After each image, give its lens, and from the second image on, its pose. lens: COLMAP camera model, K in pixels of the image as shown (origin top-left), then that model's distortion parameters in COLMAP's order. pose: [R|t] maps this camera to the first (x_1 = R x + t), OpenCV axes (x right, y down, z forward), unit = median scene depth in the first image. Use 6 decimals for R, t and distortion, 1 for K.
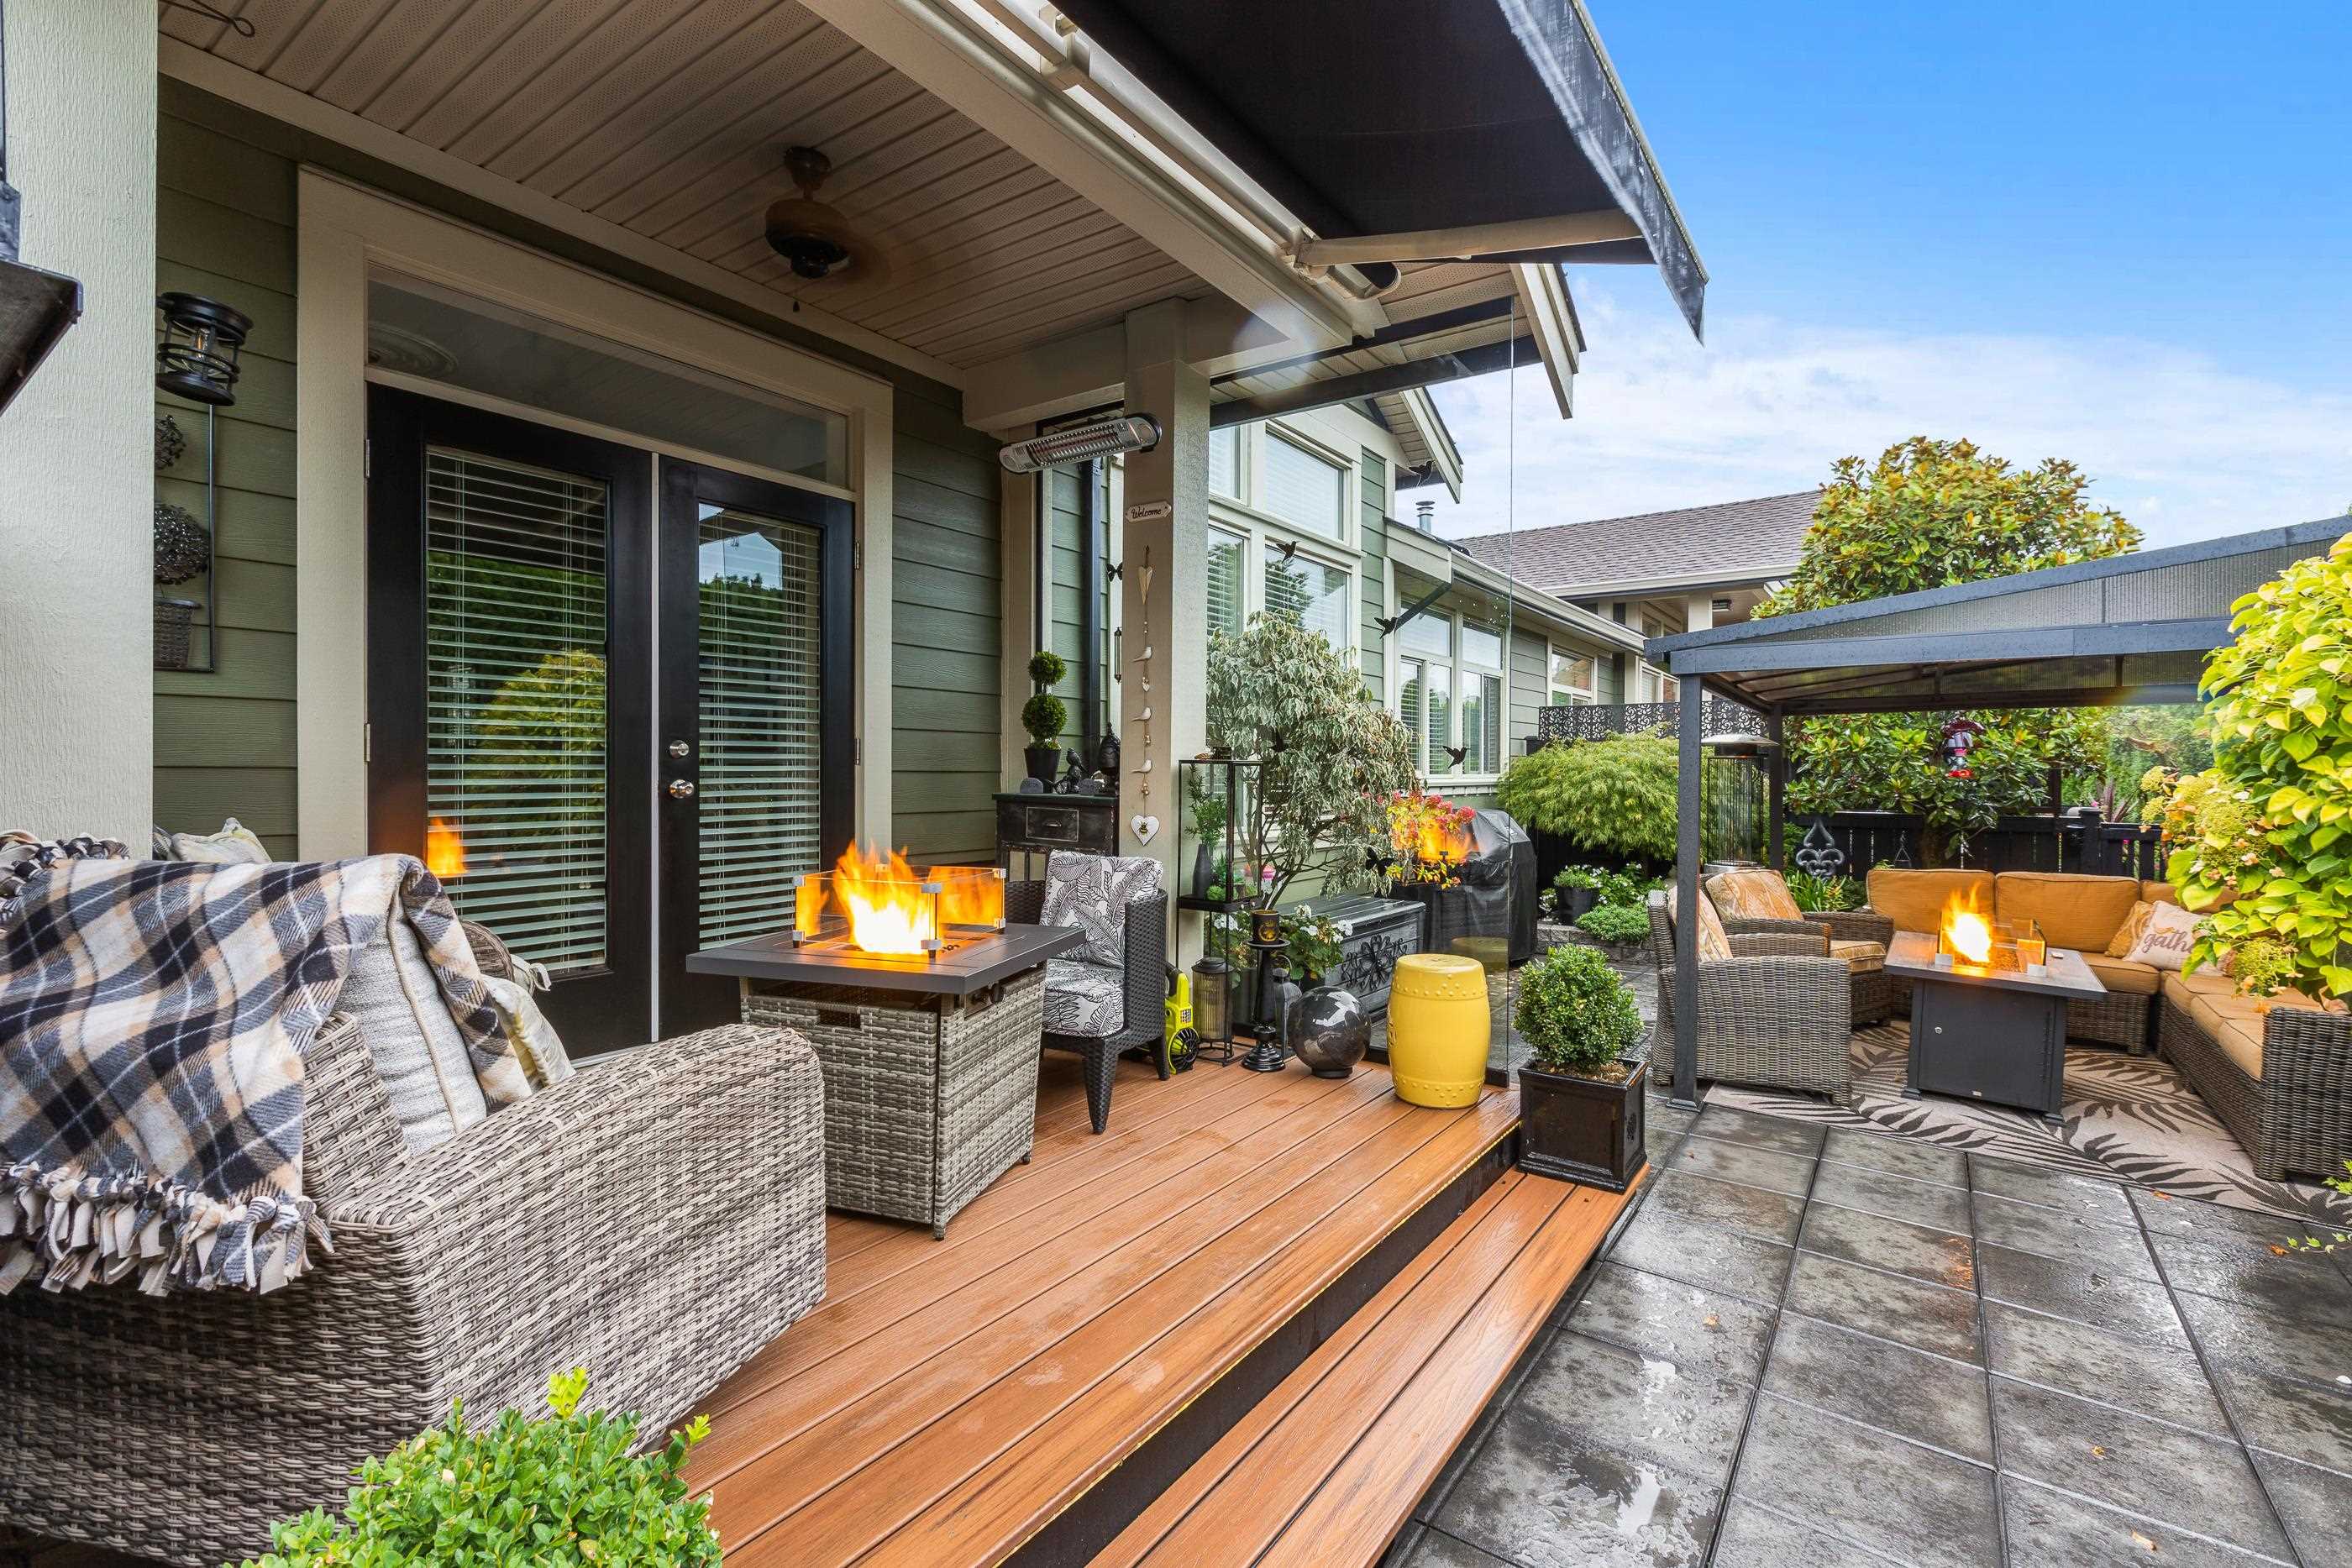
lens RADIAL K [[1053.9, 0, 1182.1], [0, 1053.9, 768.8], [0, 0, 1]] dist [0.000266, -0.000308]
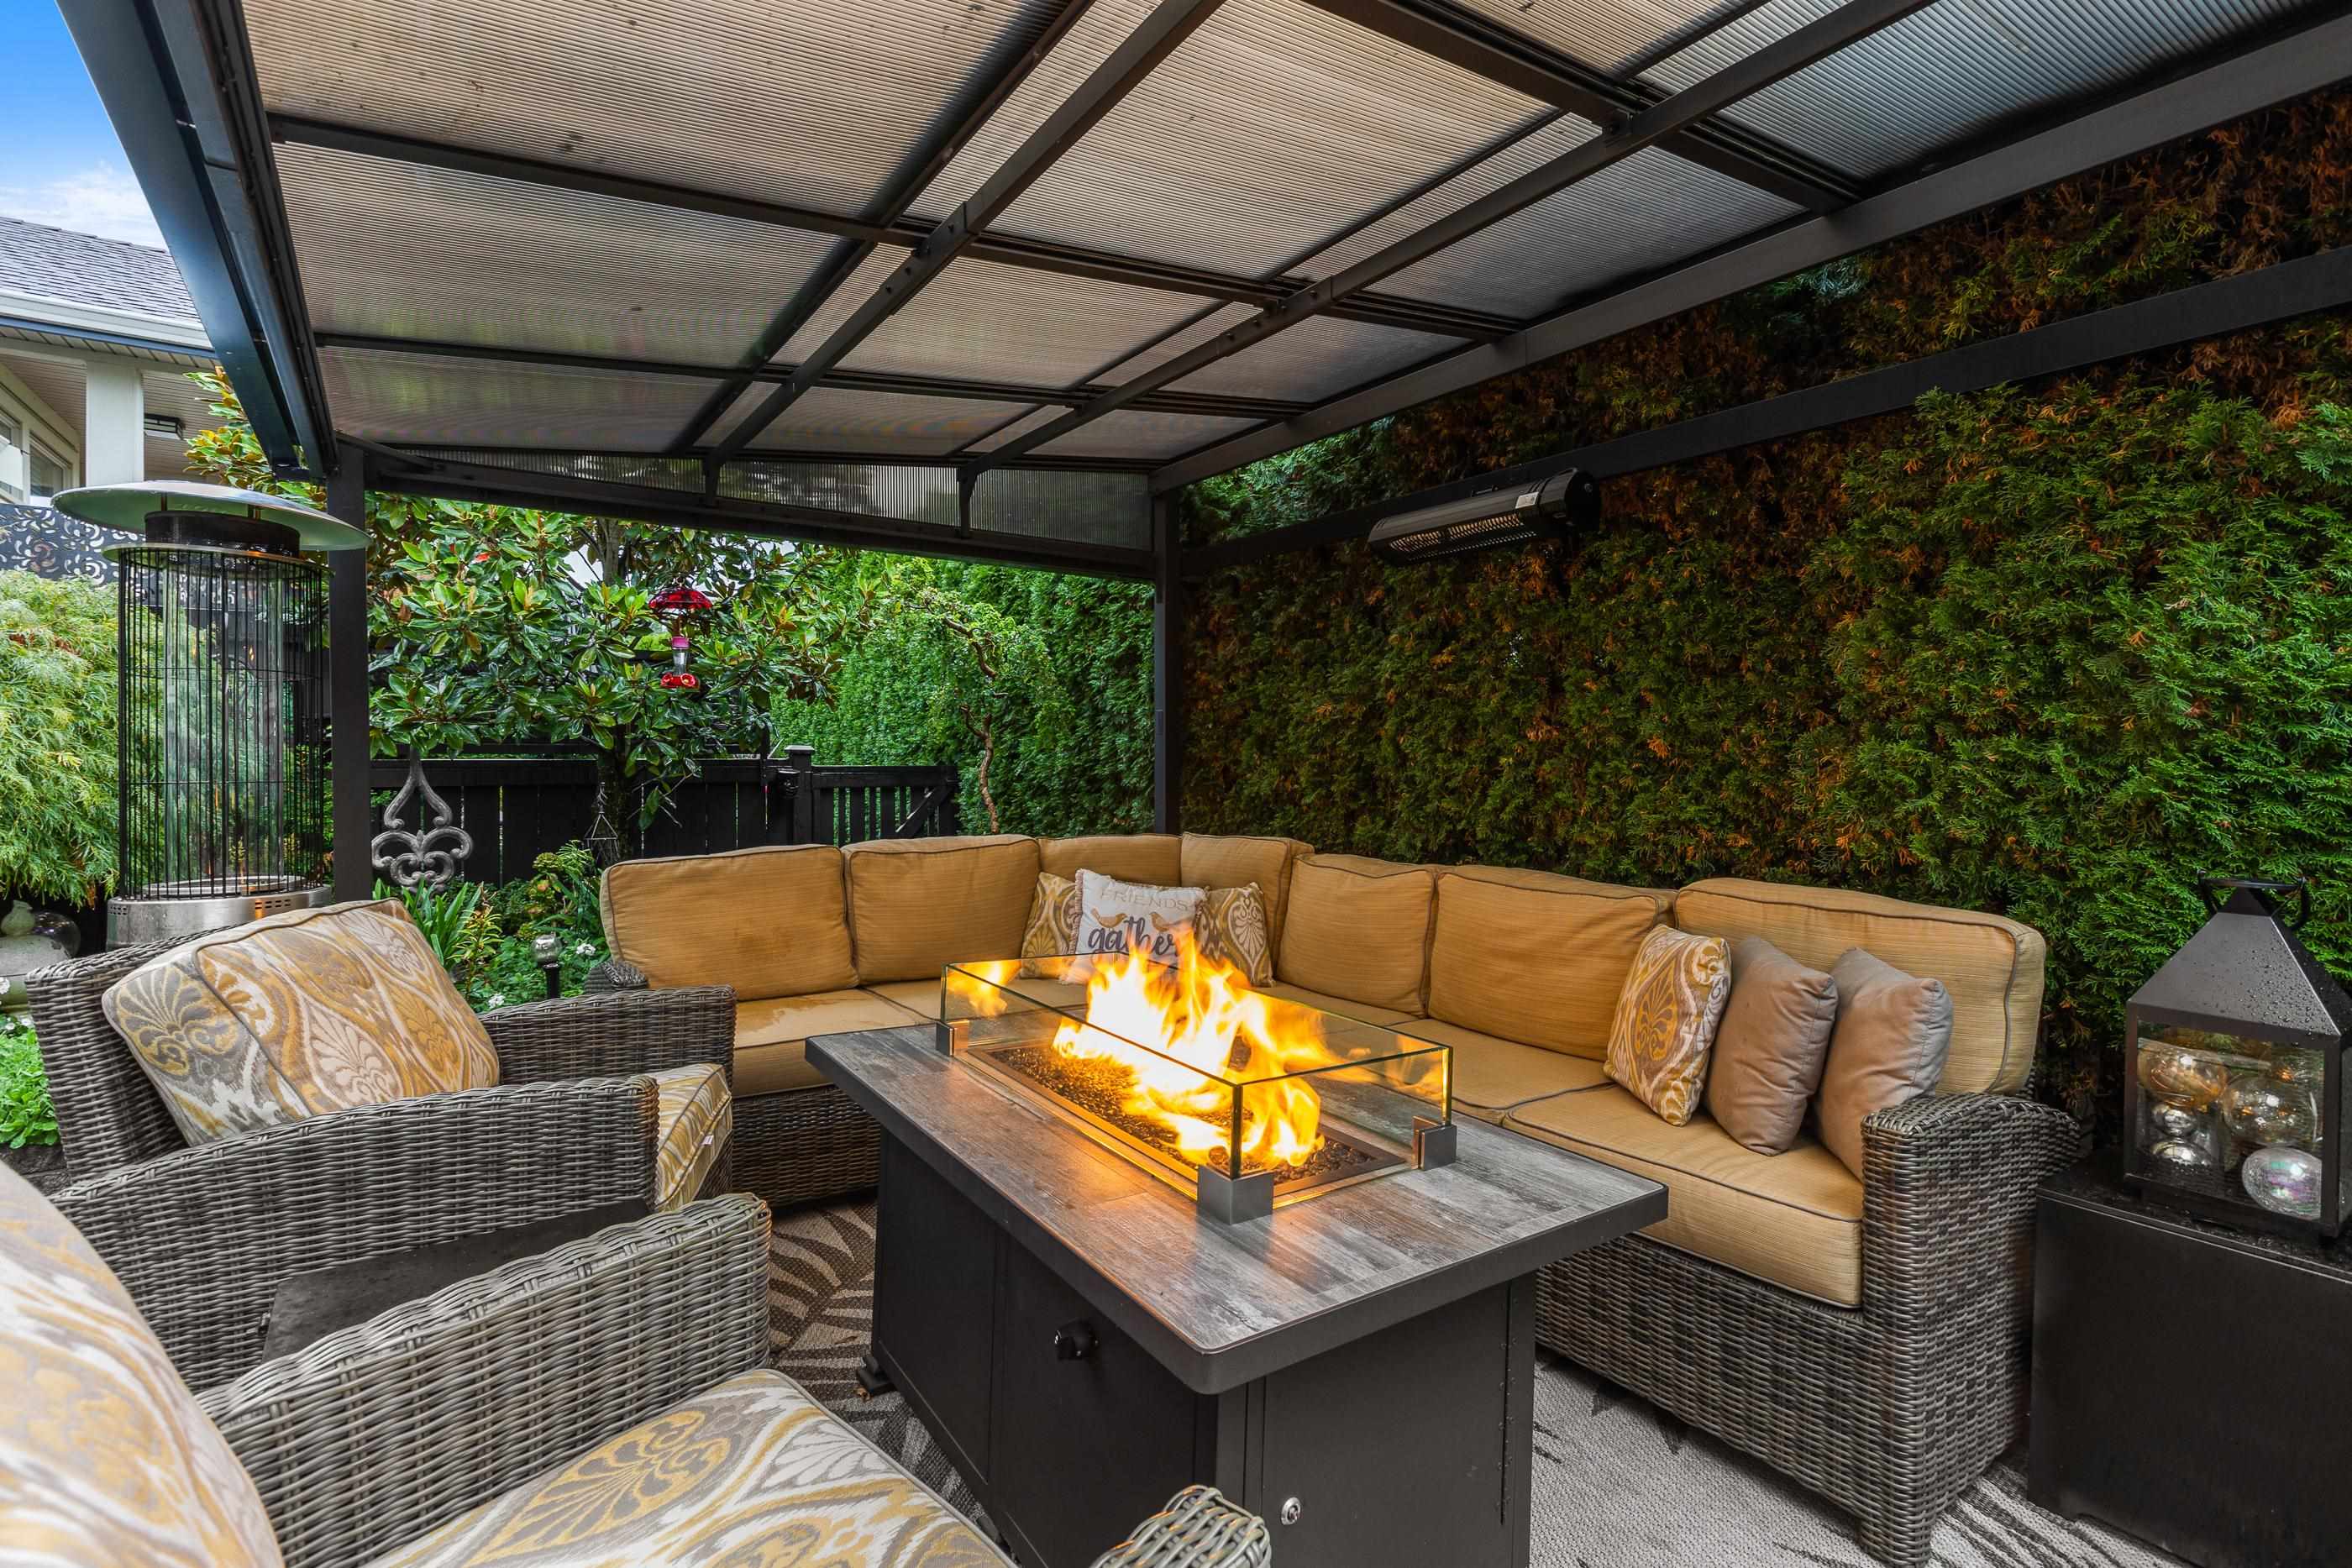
lens RADIAL K [[1053.9, 0, 1182.1], [0, 1053.9, 768.8], [0, 0, 1]] dist [0.000266, -0.000308]
pose [[0.321120, -0.015165, 0.946917, 0.268635], [-0.003509, 0.999846, 0.017202, 0.039954], [-0.947032, -0.008846, 0.321017, 0.531738]]
